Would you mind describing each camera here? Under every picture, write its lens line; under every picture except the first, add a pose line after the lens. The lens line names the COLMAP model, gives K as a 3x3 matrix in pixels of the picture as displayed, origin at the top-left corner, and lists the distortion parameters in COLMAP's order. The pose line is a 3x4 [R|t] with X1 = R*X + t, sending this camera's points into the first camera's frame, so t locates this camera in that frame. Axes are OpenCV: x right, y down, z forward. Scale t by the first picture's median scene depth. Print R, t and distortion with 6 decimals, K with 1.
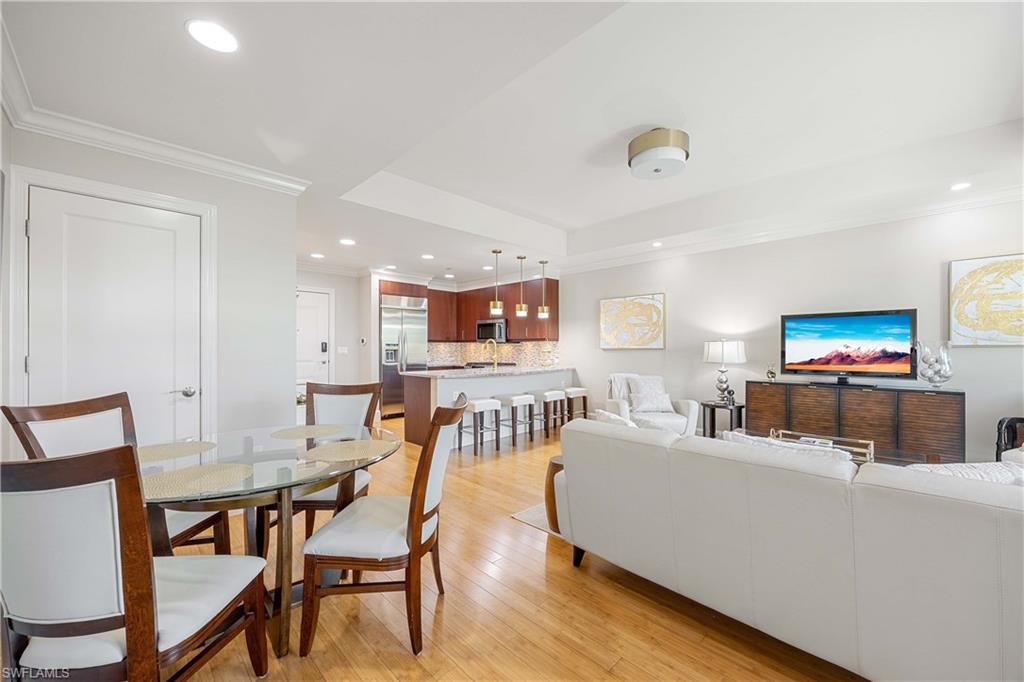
lens RADIAL K [[401.2, 0, 516.4], [0, 401.2, 343.1], [0, 0, 1]] dist [-0.001529, -0.000135]
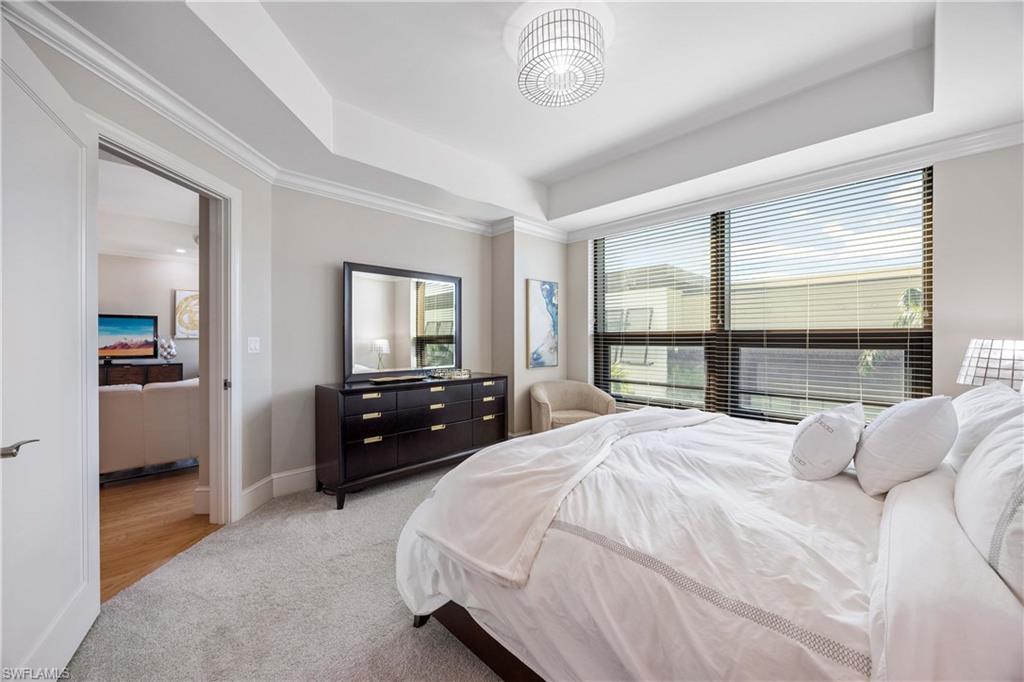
lens RADIAL K [[401.2, 0, 513.7], [0, 401.2, 340.0], [0, 0, 1]] dist [-0.001529, -0.000135]
pose [[0.014886, -0.002489, 0.999886, -0.580765], [-0.011907, 0.999926, 0.002667, -0.006409], [-0.999818, -0.011945, 0.014855, -0.456193]]
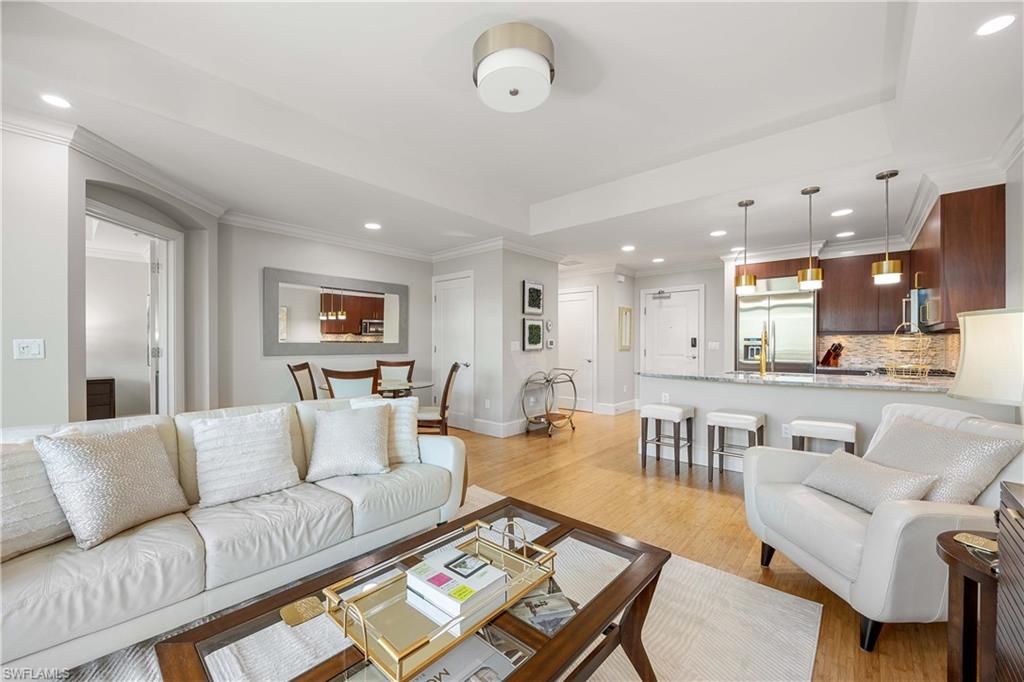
lens RADIAL K [[401.2, 0, 515.2], [0, 401.2, 345.2], [0, 0, 1]] dist [-0.001529, -0.000135]
pose [[0.074972, 0.002067, -0.997184, 1.067486], [0.014321, 0.999892, 0.003149, 0.014164], [0.997083, -0.014517, 0.074934, 0.945357]]
